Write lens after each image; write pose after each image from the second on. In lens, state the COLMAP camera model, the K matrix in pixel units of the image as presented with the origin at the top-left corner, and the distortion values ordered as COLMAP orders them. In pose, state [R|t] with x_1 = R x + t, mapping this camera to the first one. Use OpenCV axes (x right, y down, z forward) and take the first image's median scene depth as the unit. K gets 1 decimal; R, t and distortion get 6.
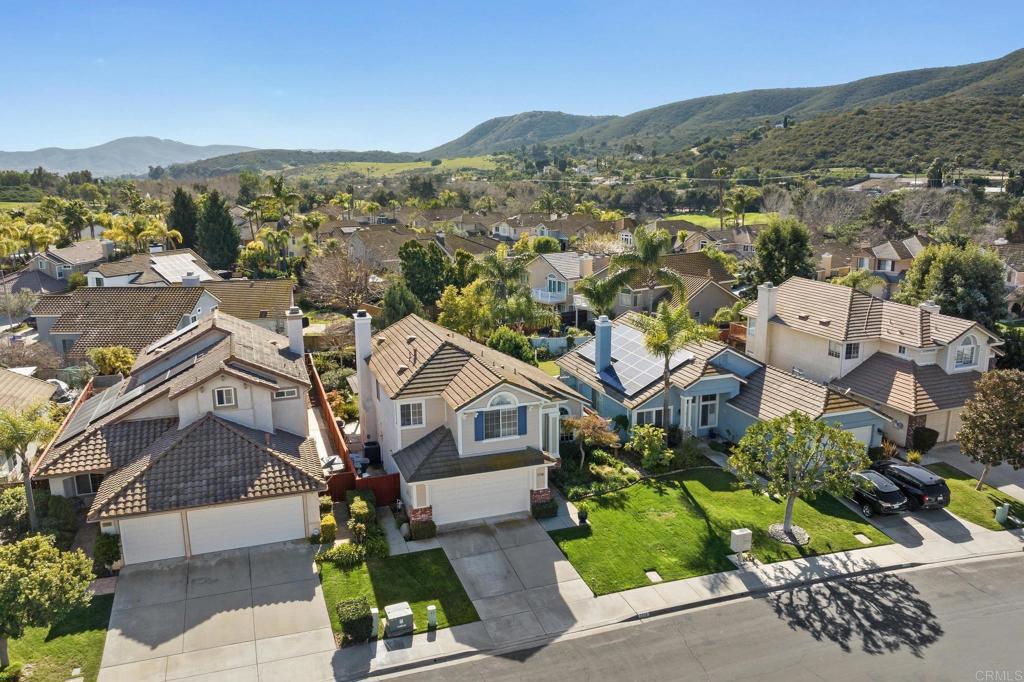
lens RADIAL K [[760.9, 0, 512.0], [0, 760.9, 341.0], [0, 0, 1]] dist [-0.028476, -0.008931]
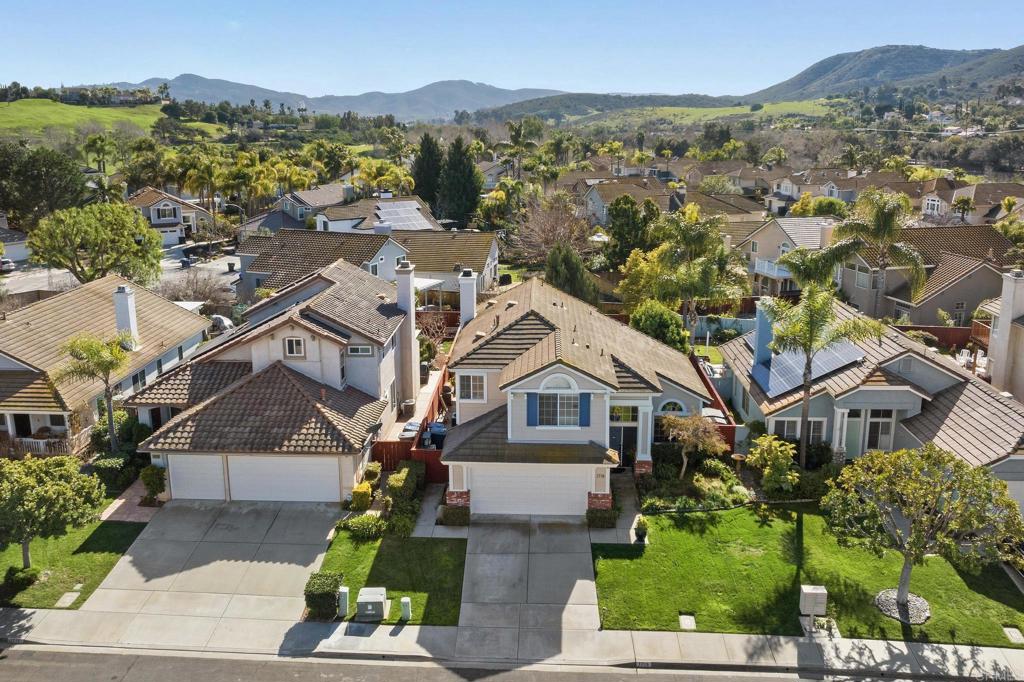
lens RADIAL K [[851.9, 0, 495.3], [0, 851.9, 307.5], [0, 0, 1]] dist [-0.028489, -0.011612]
pose [[0.923416, 0.084372, -0.374412, 0.272128], [-0.084200, 0.996306, 0.016848, -0.017858], [0.374450, 0.015968, 0.927110, 0.073805]]
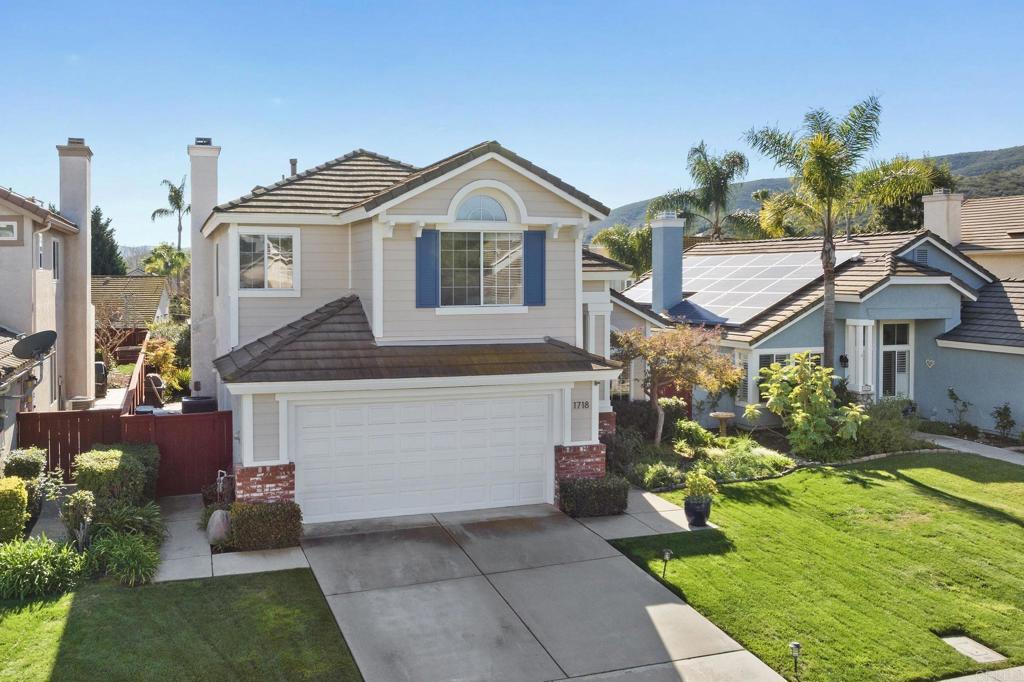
lens RADIAL K [[899.7, 0, 462.2], [0, 899.7, 289.5], [0, 0, 1]] dist [-0.031770, -0.013691]
pose [[0.999688, 0.011702, -0.022065, -0.014711], [-0.015901, 0.979463, -0.200998, 0.214427], [0.019260, 0.201286, 0.979343, 0.539927]]
